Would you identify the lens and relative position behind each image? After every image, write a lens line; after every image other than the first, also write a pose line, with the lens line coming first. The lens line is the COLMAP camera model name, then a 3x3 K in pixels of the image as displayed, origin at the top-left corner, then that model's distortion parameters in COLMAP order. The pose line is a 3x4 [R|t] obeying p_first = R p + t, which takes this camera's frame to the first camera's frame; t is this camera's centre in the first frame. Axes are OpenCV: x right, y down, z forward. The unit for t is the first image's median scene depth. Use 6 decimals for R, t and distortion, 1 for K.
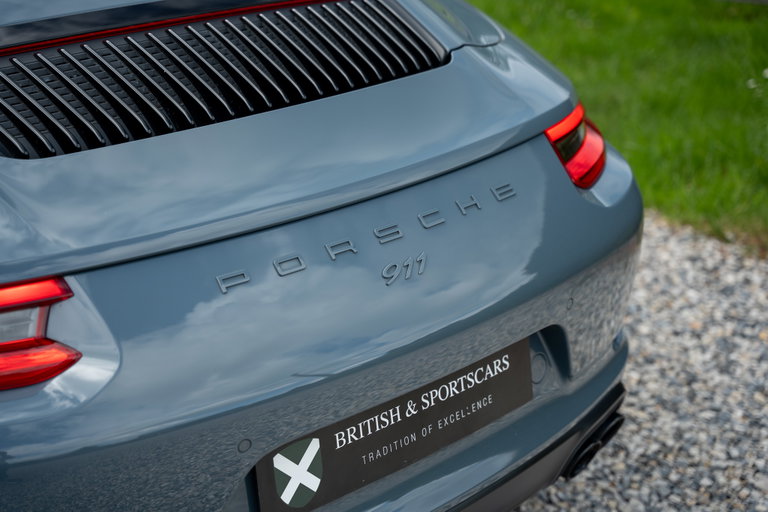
lens RADIAL K [[1336.7, 0, 368.3], [0, 1336.7, 257.7], [0, 0, 1]] dist [0.222992, 0.091750]
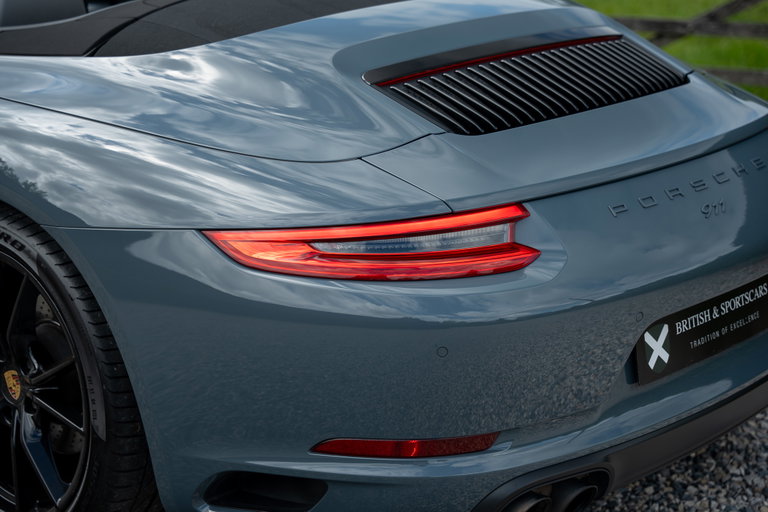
lens RADIAL K [[1525.1, 0, 384.0], [0, 1525.1, 256.0], [0, 0, 1]] dist [0.298344, 0.239313]
pose [[0.995864, -0.034472, 0.084058, -0.444800], [0.042906, 0.993992, -0.100697, 0.201737], [-0.080082, 0.103887, 0.991360, -0.570696]]
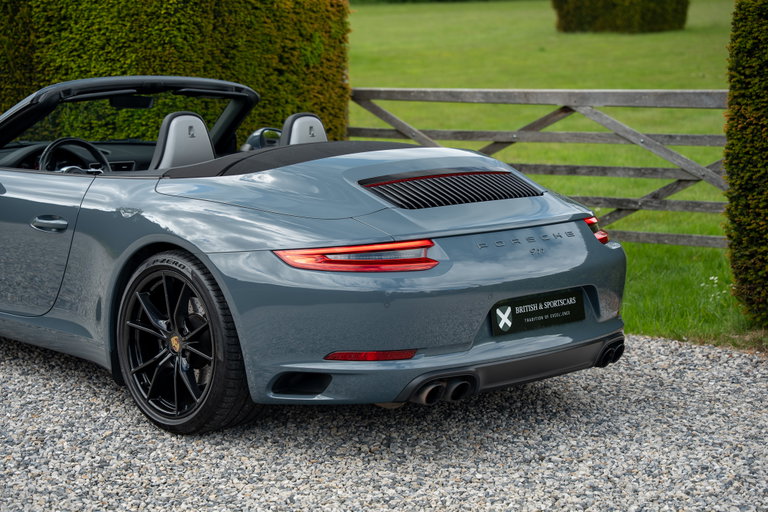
lens RADIAL K [[1525.1, 0, 384.0], [0, 1525.1, 256.0], [0, 0, 1]] dist [0.298344, 0.239313]
pose [[0.999449, -0.017578, 0.028158, -0.363762], [0.023988, 0.968814, -0.246625, 0.759643], [-0.022945, 0.247165, 0.968702, -1.964447]]
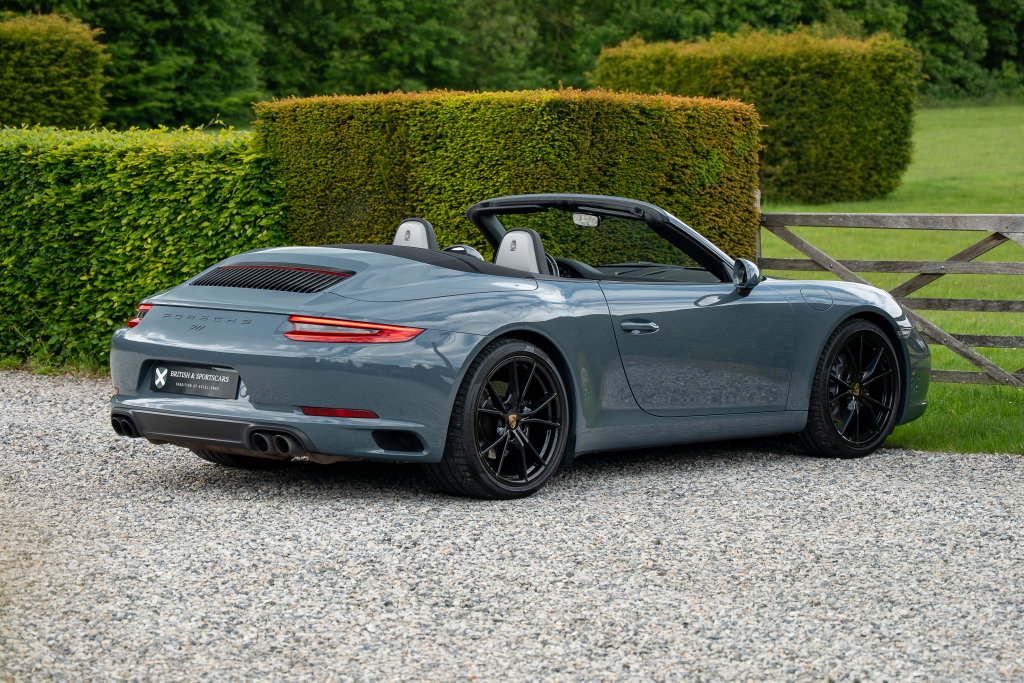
lens RADIAL K [[2913.9, 0, 512.0], [0, 2913.9, 341.5], [0, 0, 1]] dist [0.243426, 2.002284]
pose [[0.986622, -0.000641, -0.163026, 0.465779], [-0.052605, 0.945250, -0.322080, 2.278977], [0.154307, 0.326347, 0.932570, -5.514564]]
